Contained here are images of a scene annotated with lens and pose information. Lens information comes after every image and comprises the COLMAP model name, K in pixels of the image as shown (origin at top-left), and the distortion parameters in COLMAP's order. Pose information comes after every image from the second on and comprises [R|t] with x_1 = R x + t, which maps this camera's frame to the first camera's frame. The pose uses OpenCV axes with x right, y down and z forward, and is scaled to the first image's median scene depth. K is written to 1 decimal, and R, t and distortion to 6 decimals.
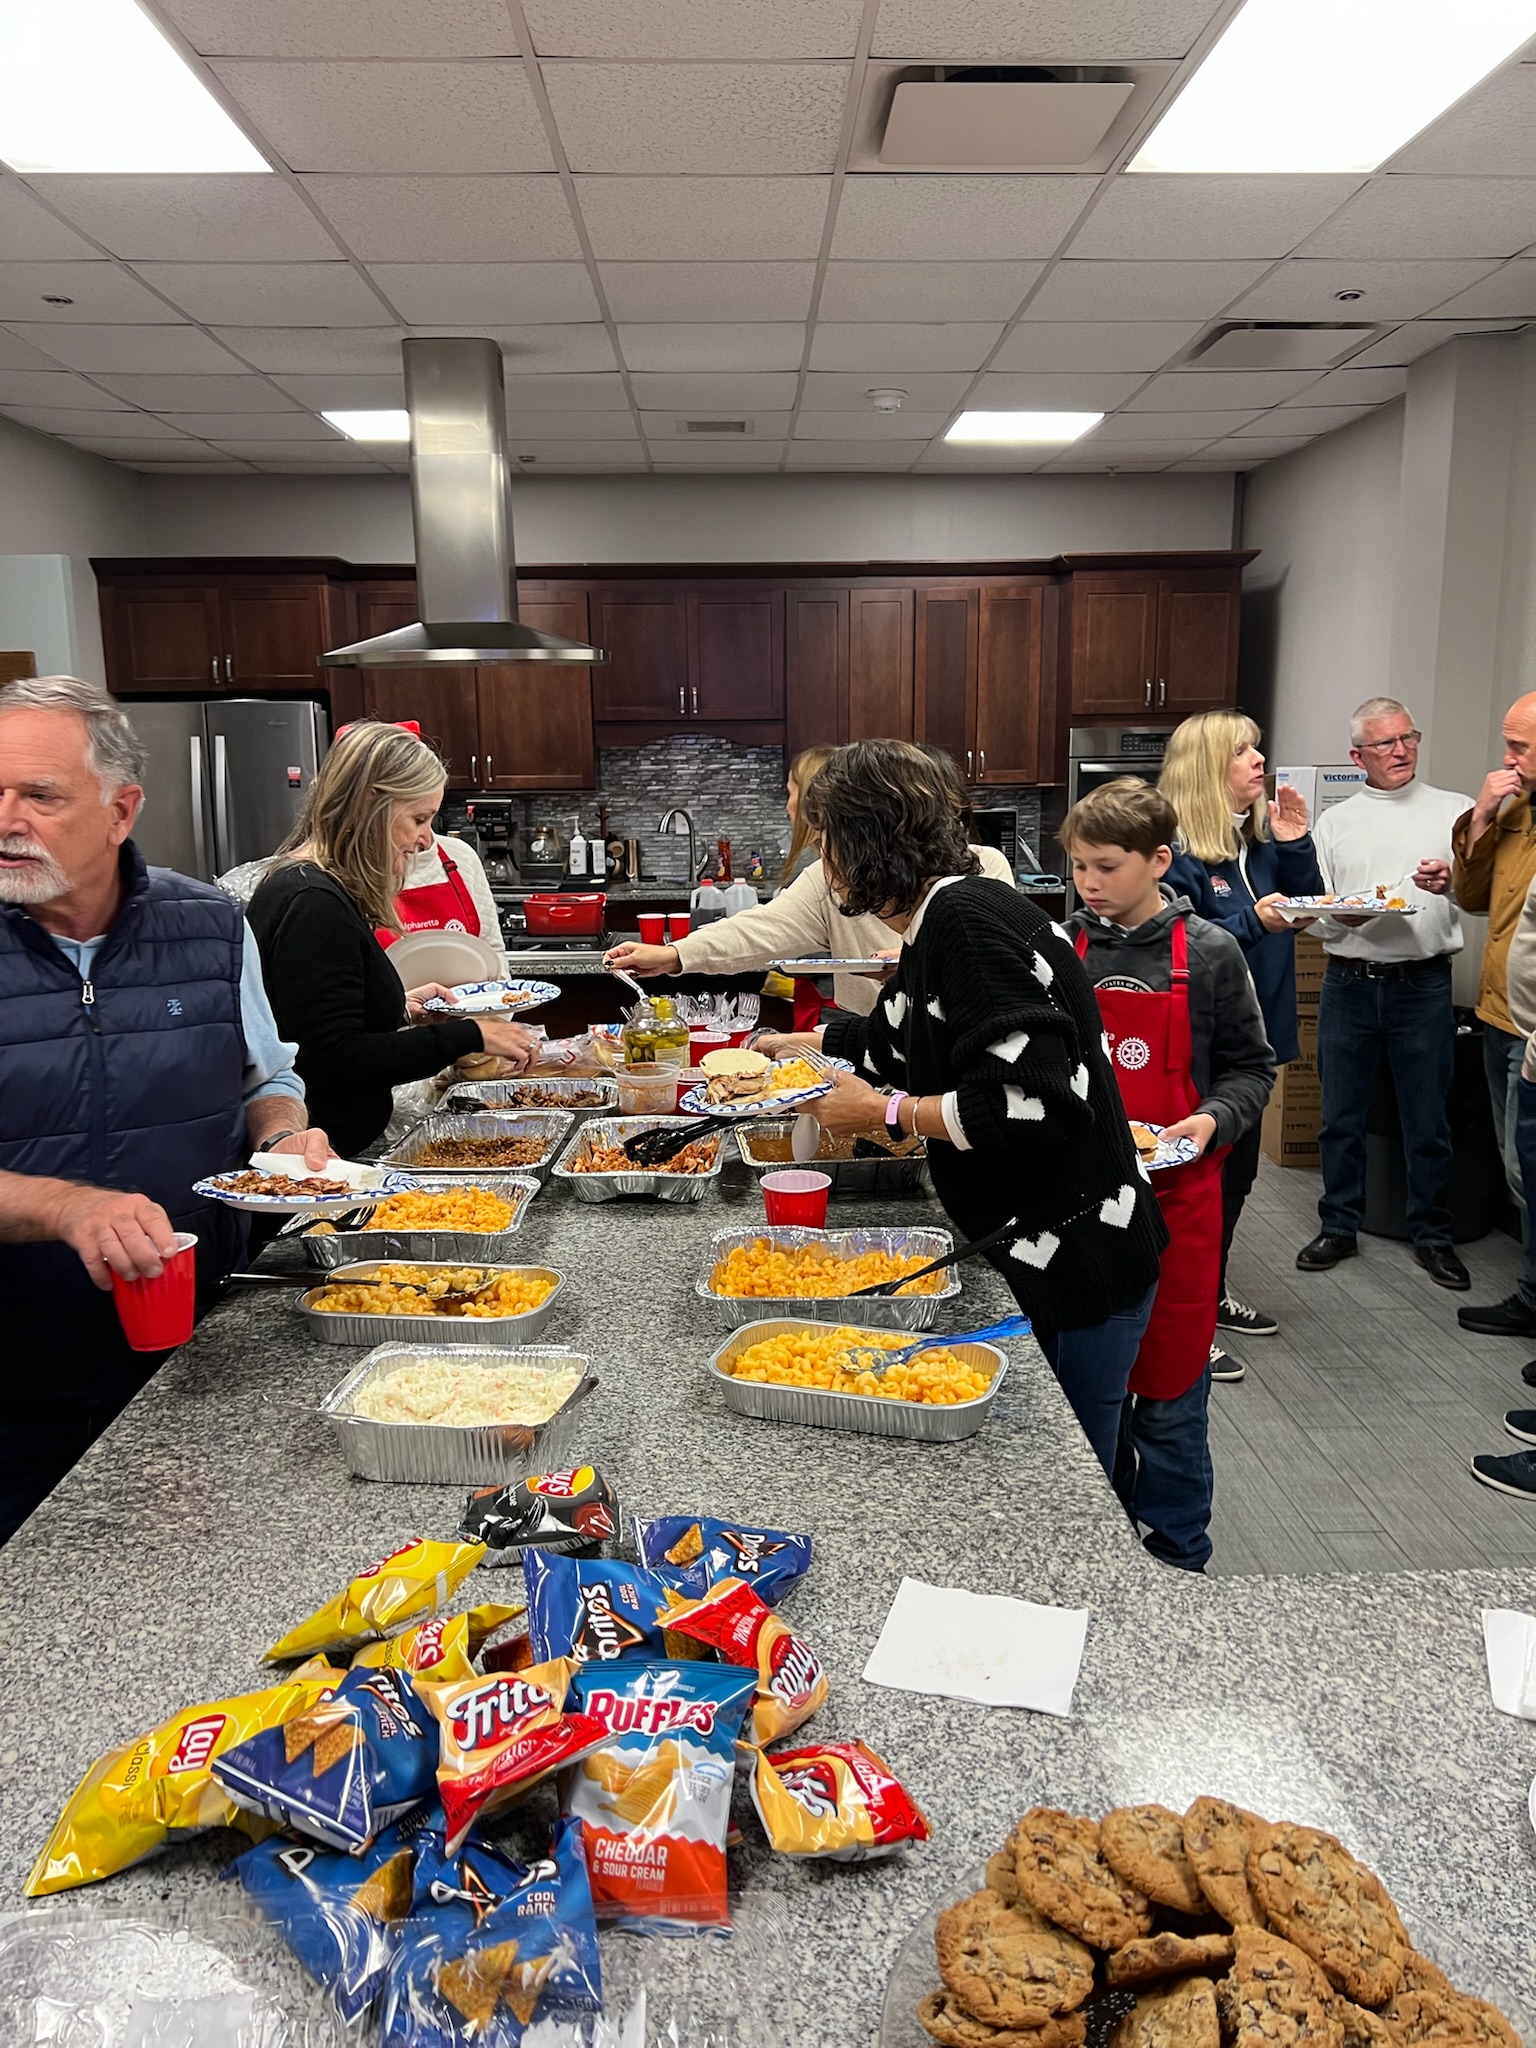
lens RADIAL K [[1584.8, 0, 764.3], [0, 1584.8, 1022.0], [0, 0, 1]] dist [0.001135, 0.003219]
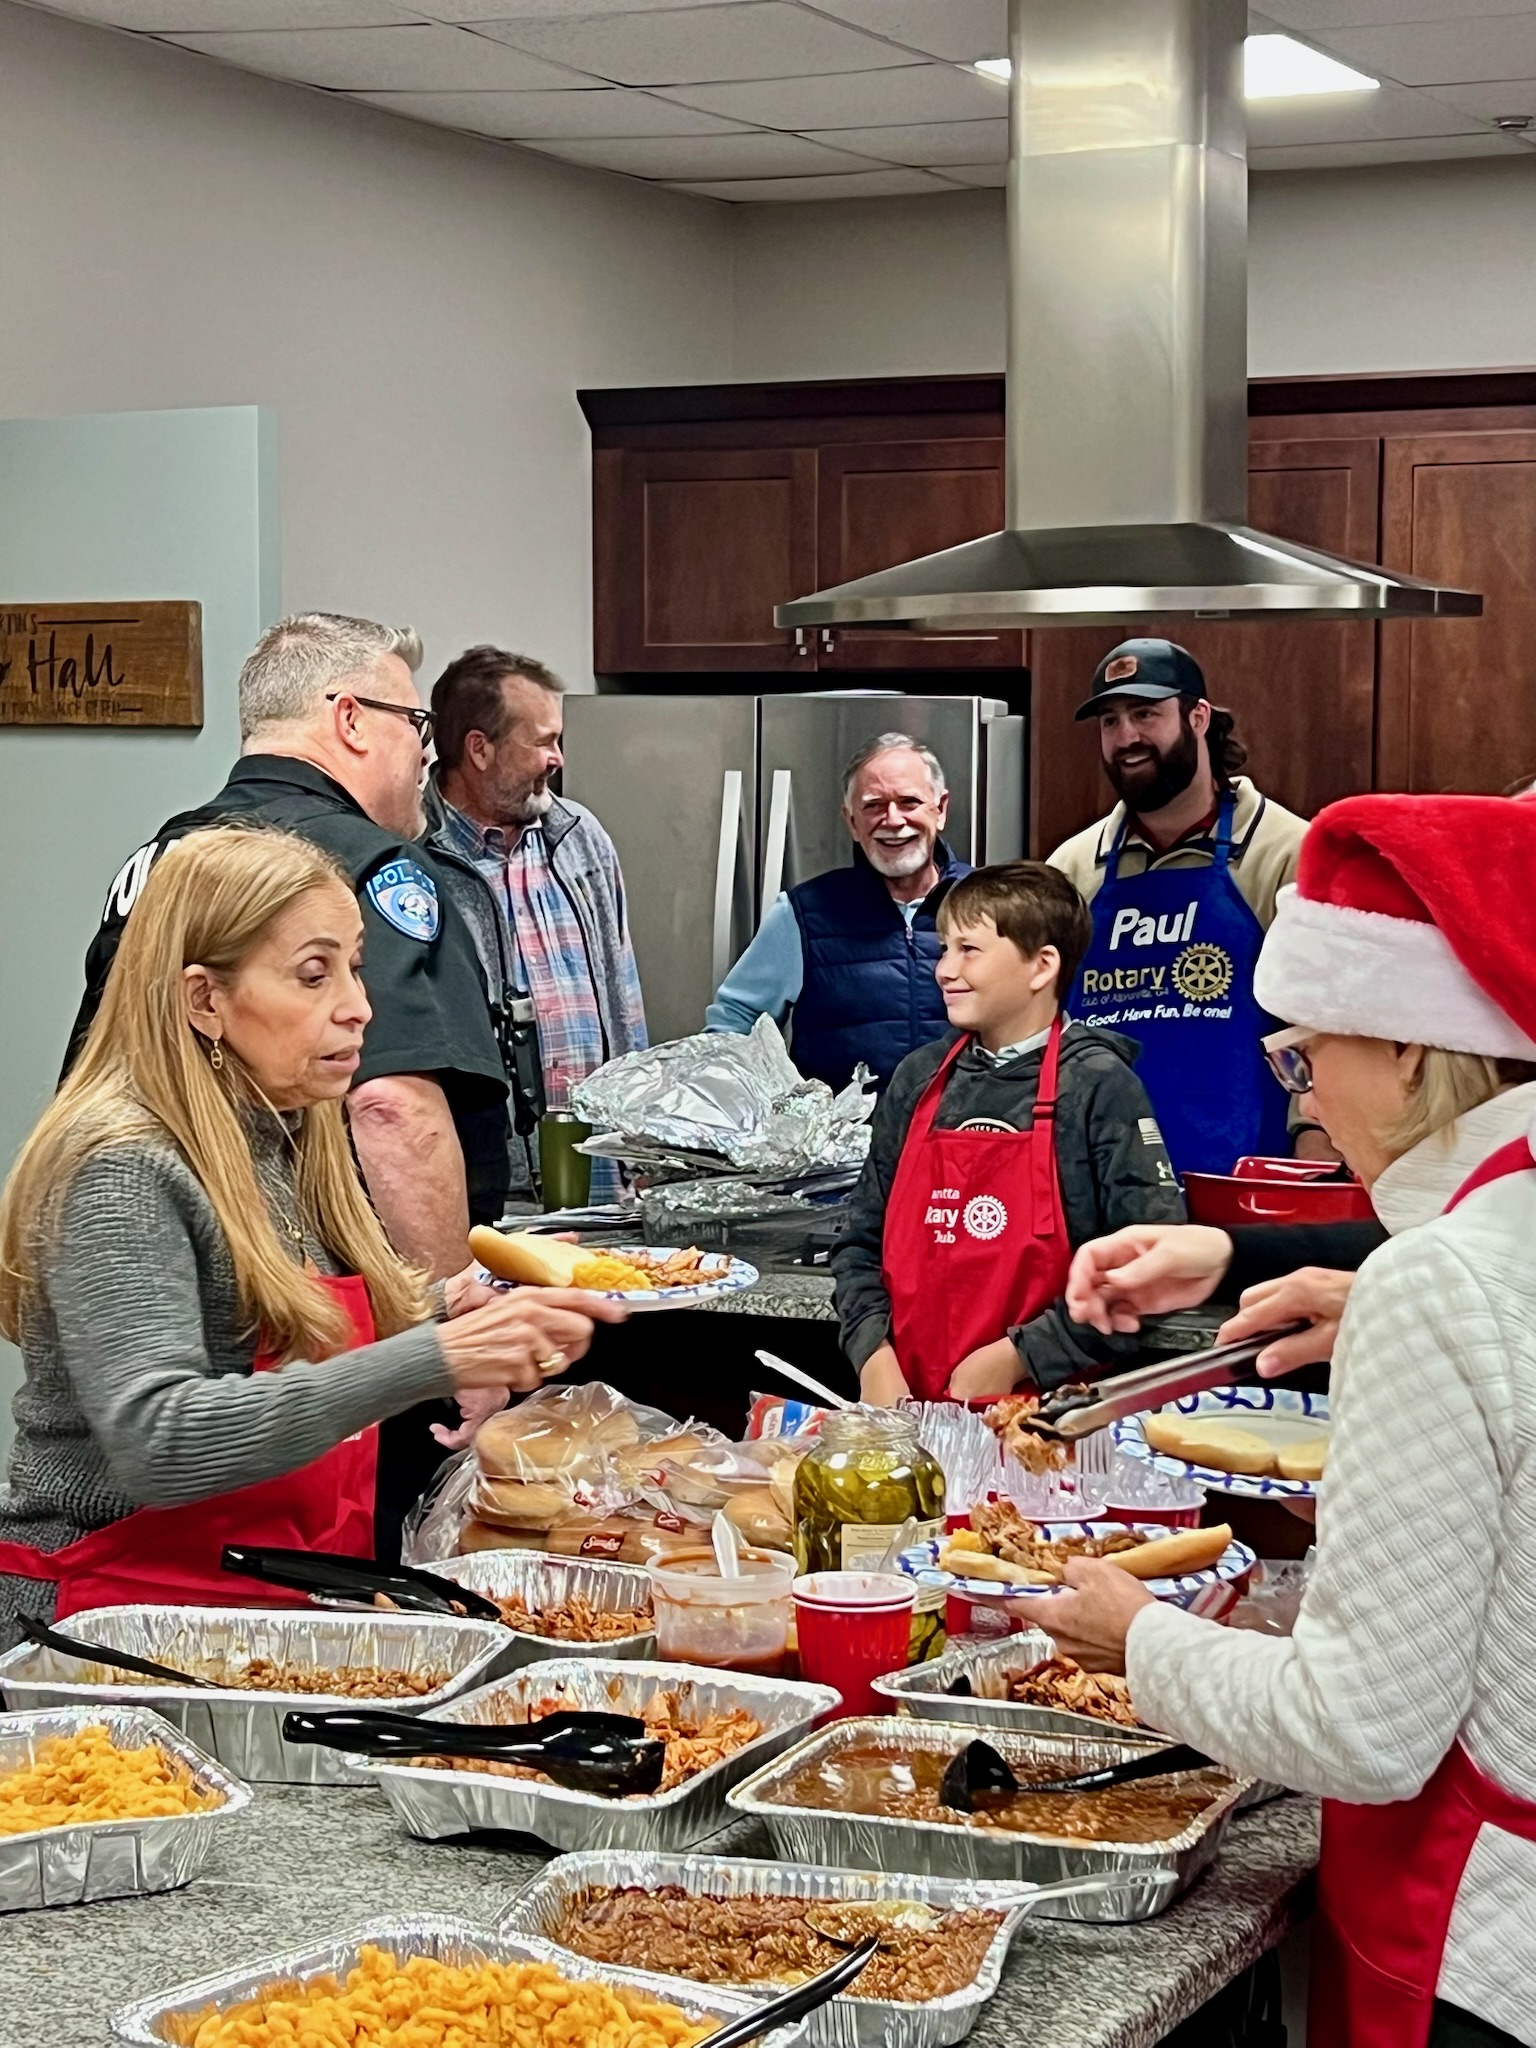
lens RADIAL K [[3928.9, 0, 766.1], [0, 3928.9, 1028.4], [0, 0, 1]] dist [0.228597, 0.000000]
pose [[0.889016, 0.044777, -0.455681, 0.169455], [-0.094112, 0.991827, -0.086149, -0.009098], [0.448100, 0.119473, 0.885964, 0.007211]]
